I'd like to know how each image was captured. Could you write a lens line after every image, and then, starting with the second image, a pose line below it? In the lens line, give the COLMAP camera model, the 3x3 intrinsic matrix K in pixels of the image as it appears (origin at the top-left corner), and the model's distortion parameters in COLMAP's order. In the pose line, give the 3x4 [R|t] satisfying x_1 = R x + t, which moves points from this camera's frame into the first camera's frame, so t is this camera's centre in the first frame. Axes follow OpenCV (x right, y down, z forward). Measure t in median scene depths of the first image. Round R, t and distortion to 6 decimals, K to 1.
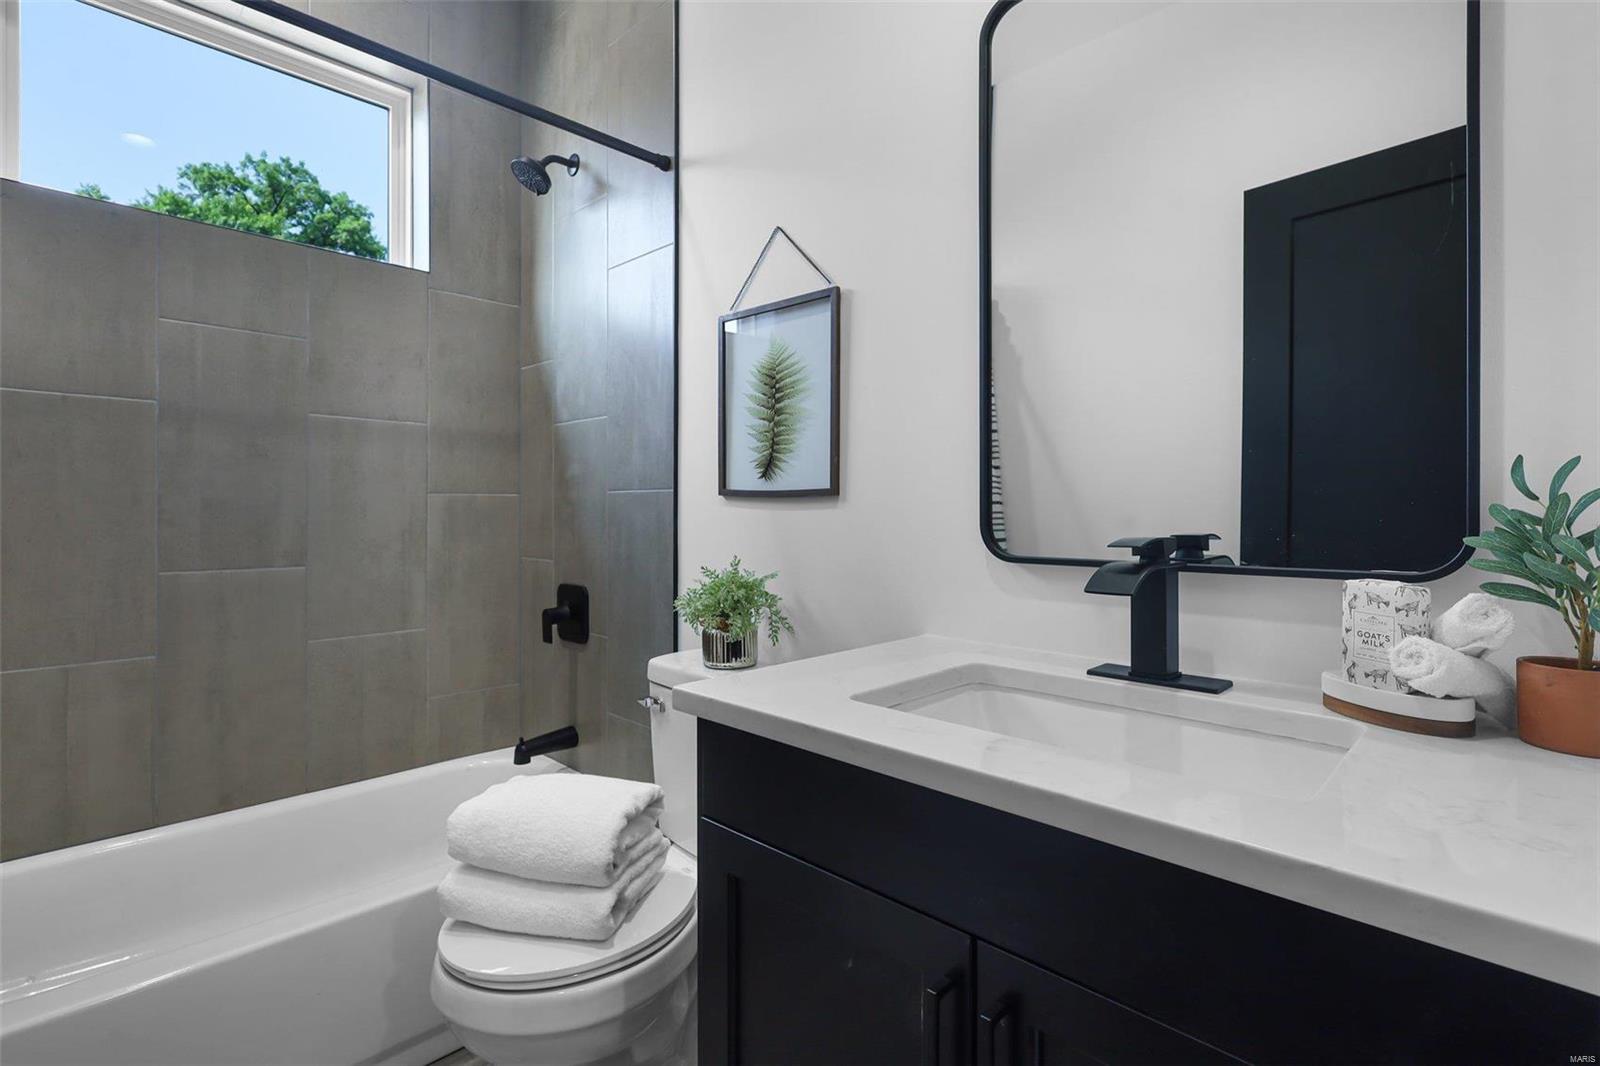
lens RADIAL K [[736.8, 0, 800.4], [0, 736.8, 519.1], [0, 0, 1]] dist [-0.002997, 0.001004]
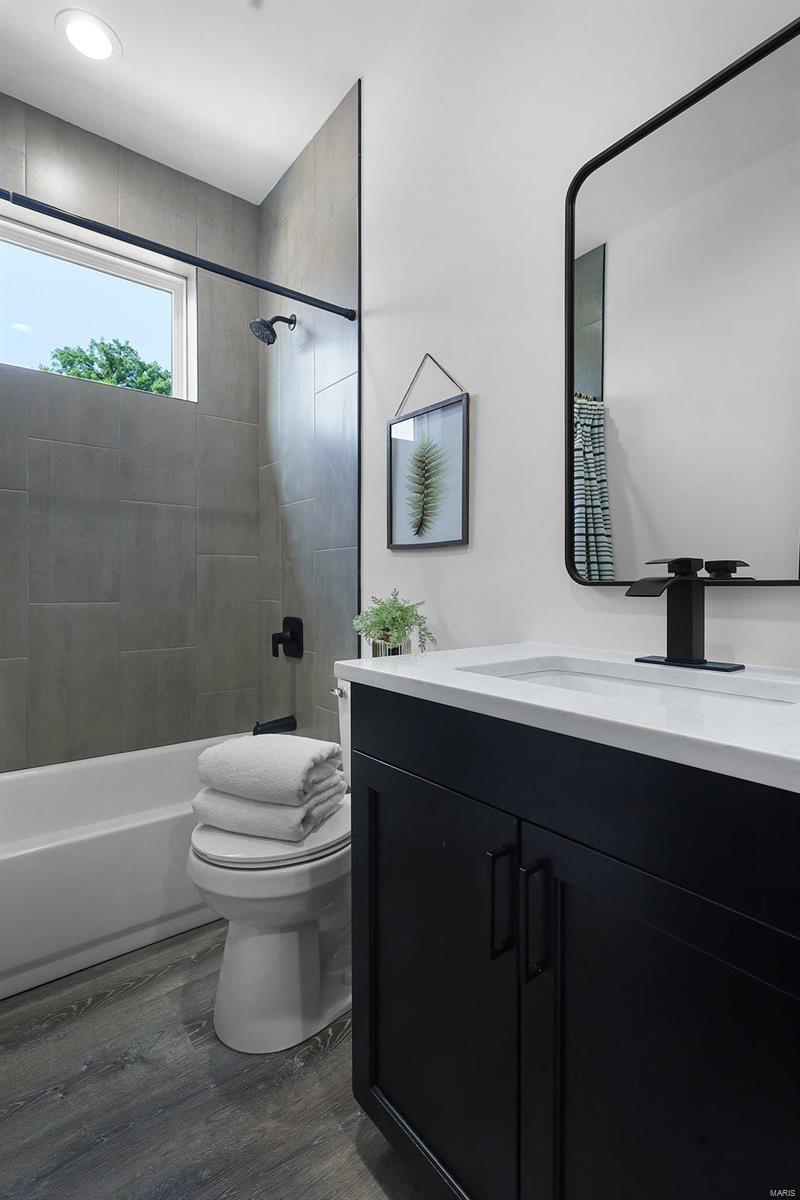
lens RADIAL K [[552.6, 0, 408.4], [0, 552.6, 601.6], [0, 0, 1]] dist [-0.002997, 0.001004]
pose [[0.991052, 0.002418, -0.133452, 0.075244], [-0.000891, 0.999933, 0.011502, 0.060230], [0.133471, -0.011280, 0.990989, -0.044118]]
